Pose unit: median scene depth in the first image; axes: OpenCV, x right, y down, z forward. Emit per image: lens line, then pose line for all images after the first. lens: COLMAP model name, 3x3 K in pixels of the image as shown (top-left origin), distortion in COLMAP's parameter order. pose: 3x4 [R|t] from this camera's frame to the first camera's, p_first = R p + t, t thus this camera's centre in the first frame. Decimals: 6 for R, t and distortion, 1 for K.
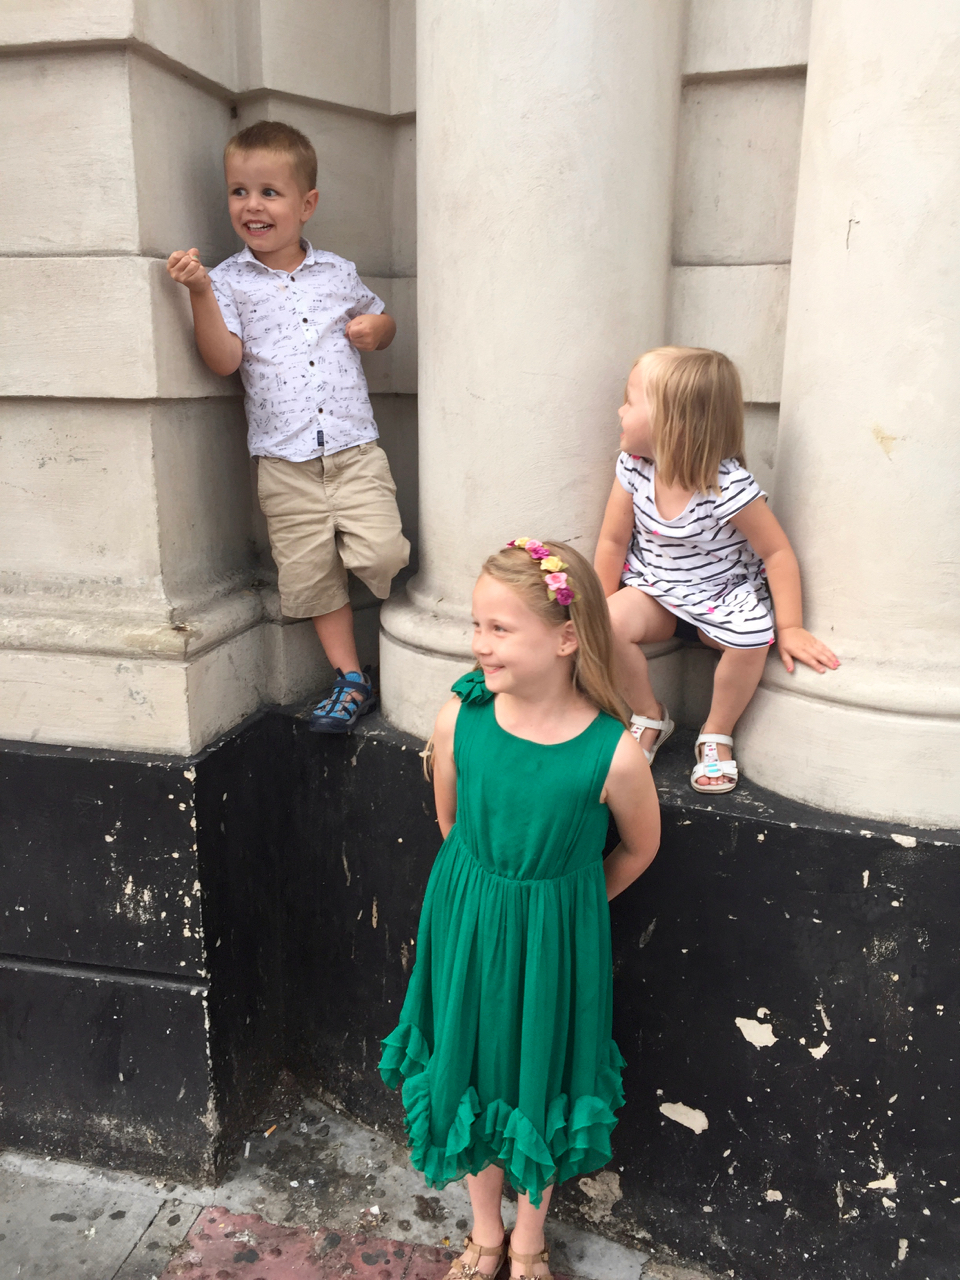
lens RADIAL K [[1108.6, 0, 495.9], [0, 1108.6, 627.4], [0, 0, 1]] dist [0.073599, -0.097903]
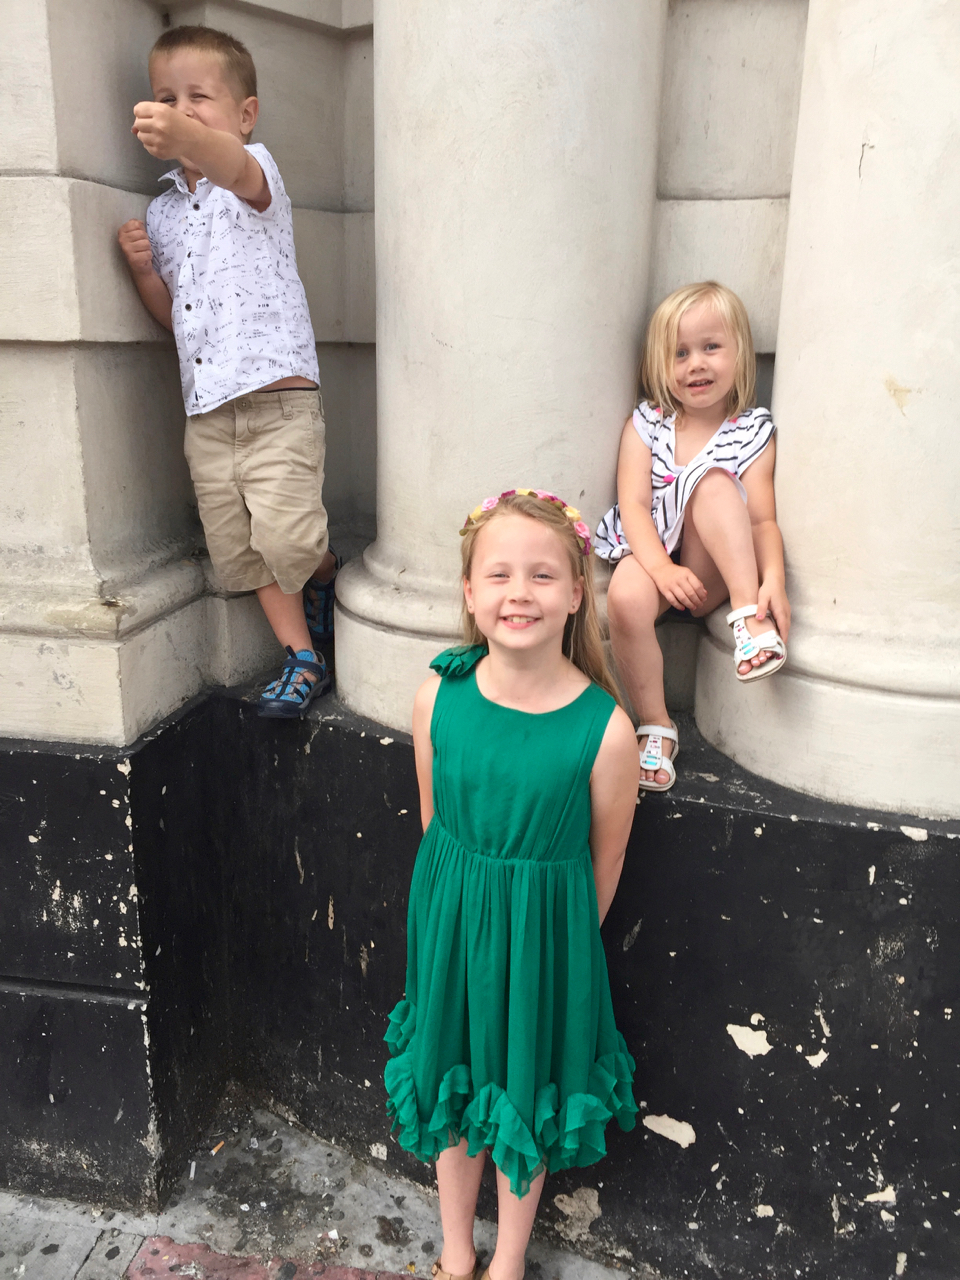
lens RADIAL K [[1108.6, 0, 487.7], [0, 1108.6, 634.6], [0, 0, 1]] dist [0.073599, -0.097903]
pose [[0.999043, -0.003487, 0.043601, -0.020932], [0.002129, 0.999513, 0.031147, -0.001089], [-0.043688, -0.031024, 0.998563, 0.093830]]
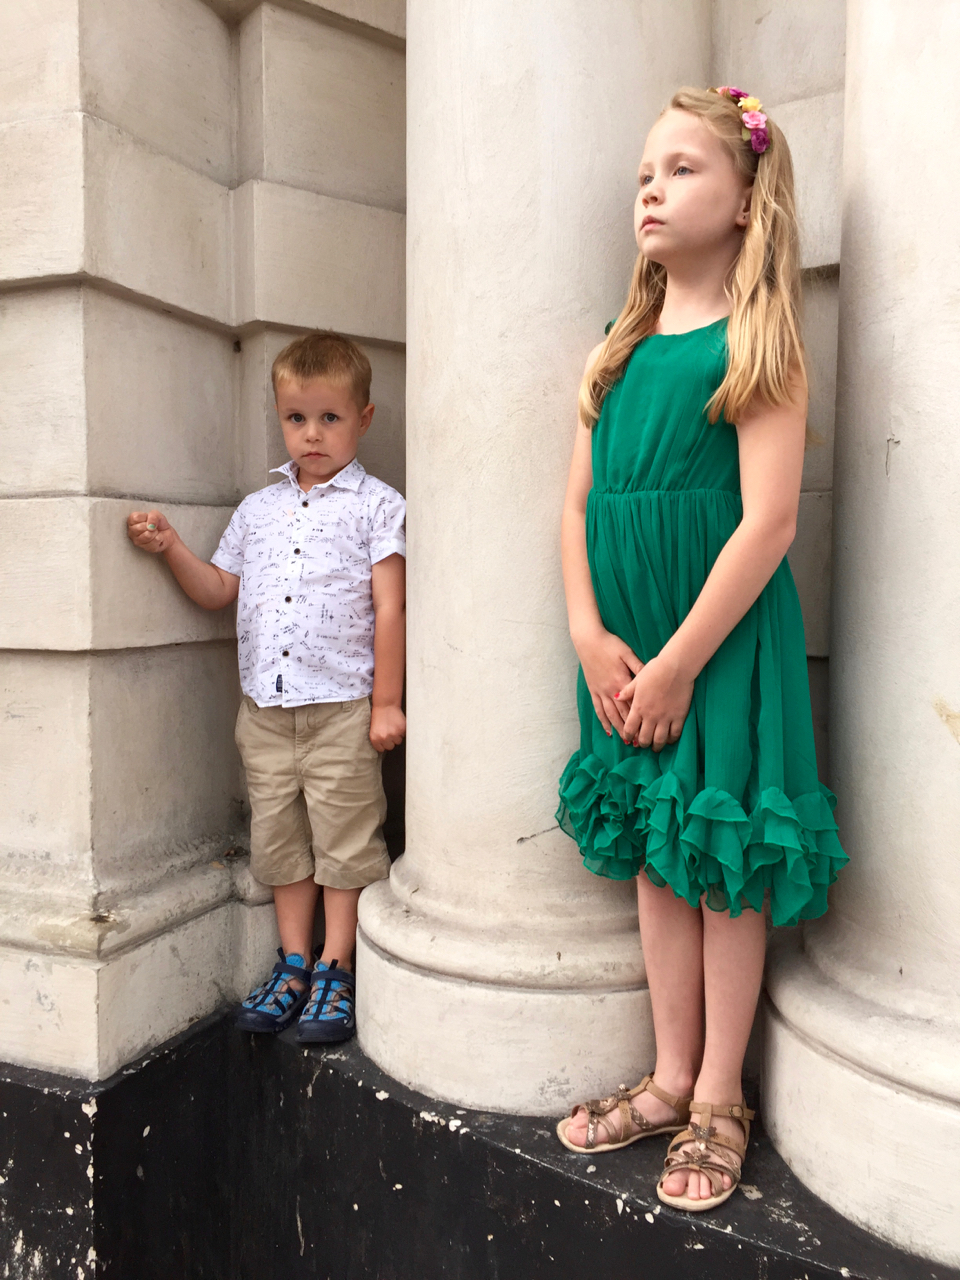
lens RADIAL K [[1108.6, 0, 494.8], [0, 1108.6, 615.4], [0, 0, 1]] dist [0.073599, -0.097903]
pose [[0.984752, 0.001550, -0.173958, 0.155214], [-0.035240, 0.981007, -0.190747, -0.072059], [0.170358, 0.193969, 0.966103, 0.190891]]
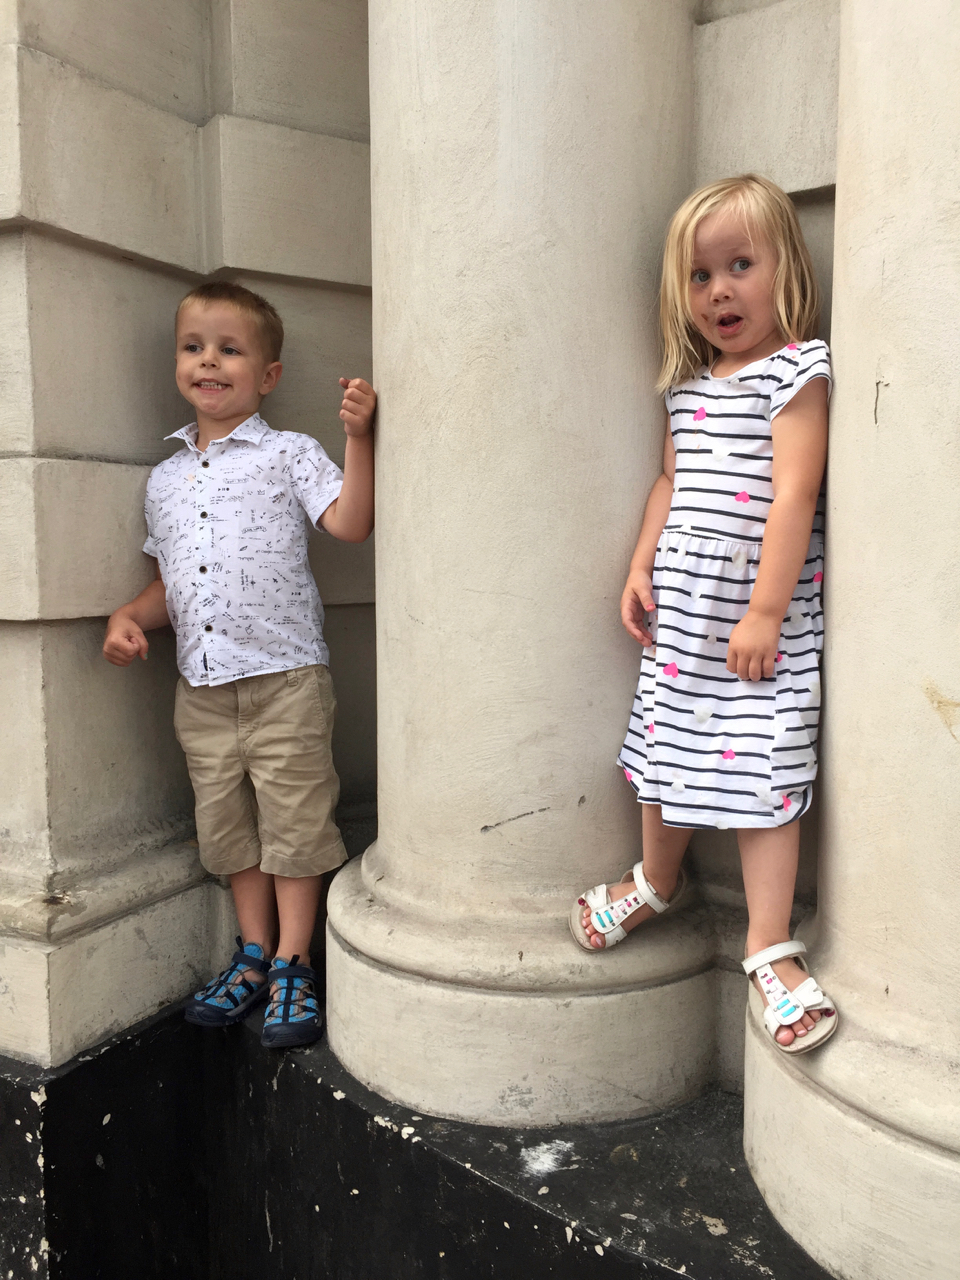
lens RADIAL K [[1108.6, 0, 492.9], [0, 1108.6, 615.4], [0, 0, 1]] dist [0.073599, -0.097903]
pose [[0.966149, 0.009799, -0.257798, 0.228578], [-0.050748, 0.986973, -0.152672, -0.093987], [0.252944, 0.160587, 0.954060, 0.275155]]
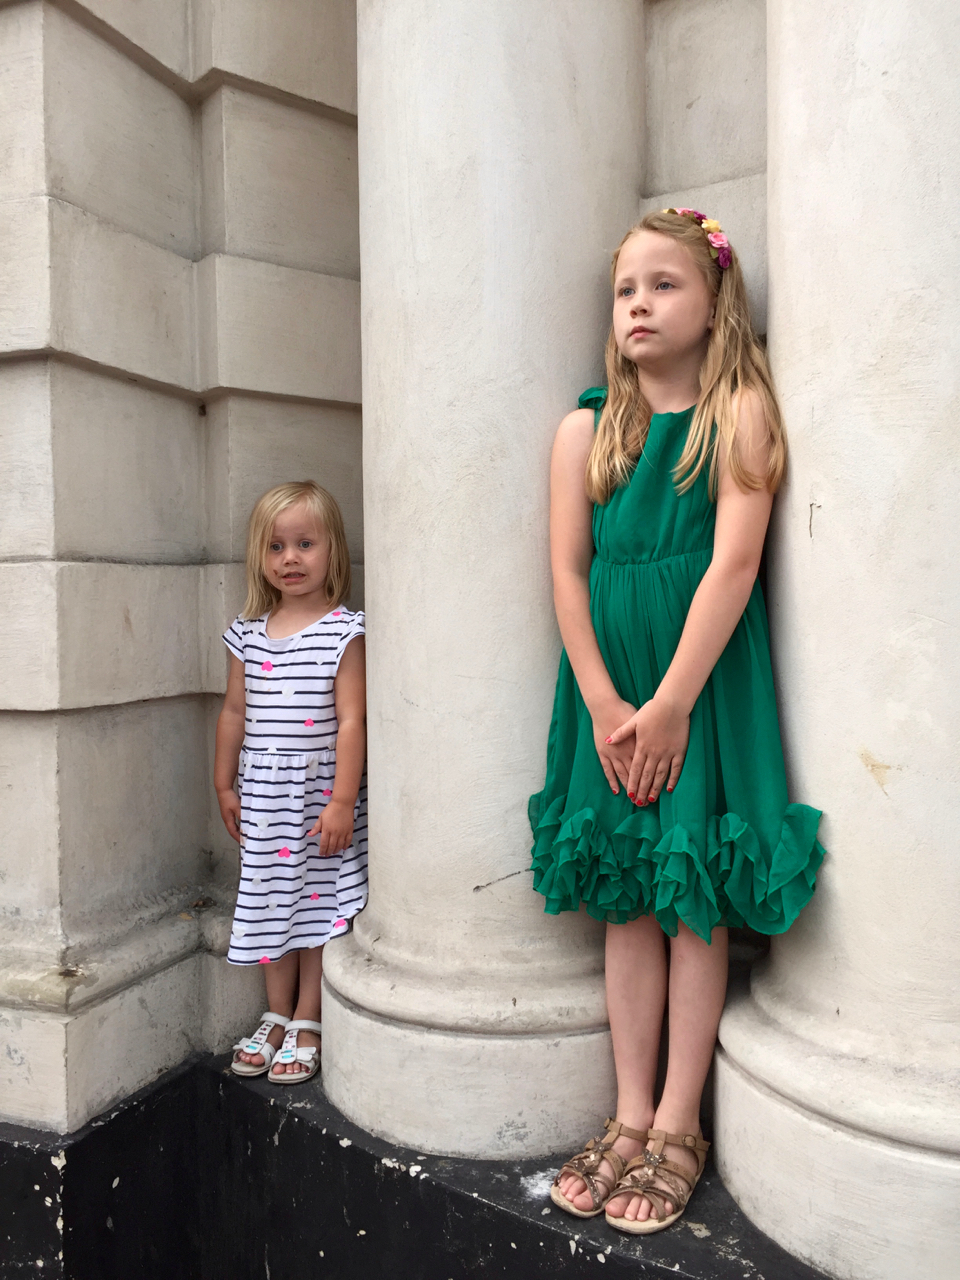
lens RADIAL K [[1108.6, 0, 492.0], [0, 1108.6, 612.9], [0, 0, 1]] dist [0.073599, -0.097903]
pose [[0.986506, -0.019174, -0.162600, 0.184148], [-0.017403, 0.975213, -0.220581, -0.084242], [0.162799, 0.220435, 0.961720, 0.159970]]
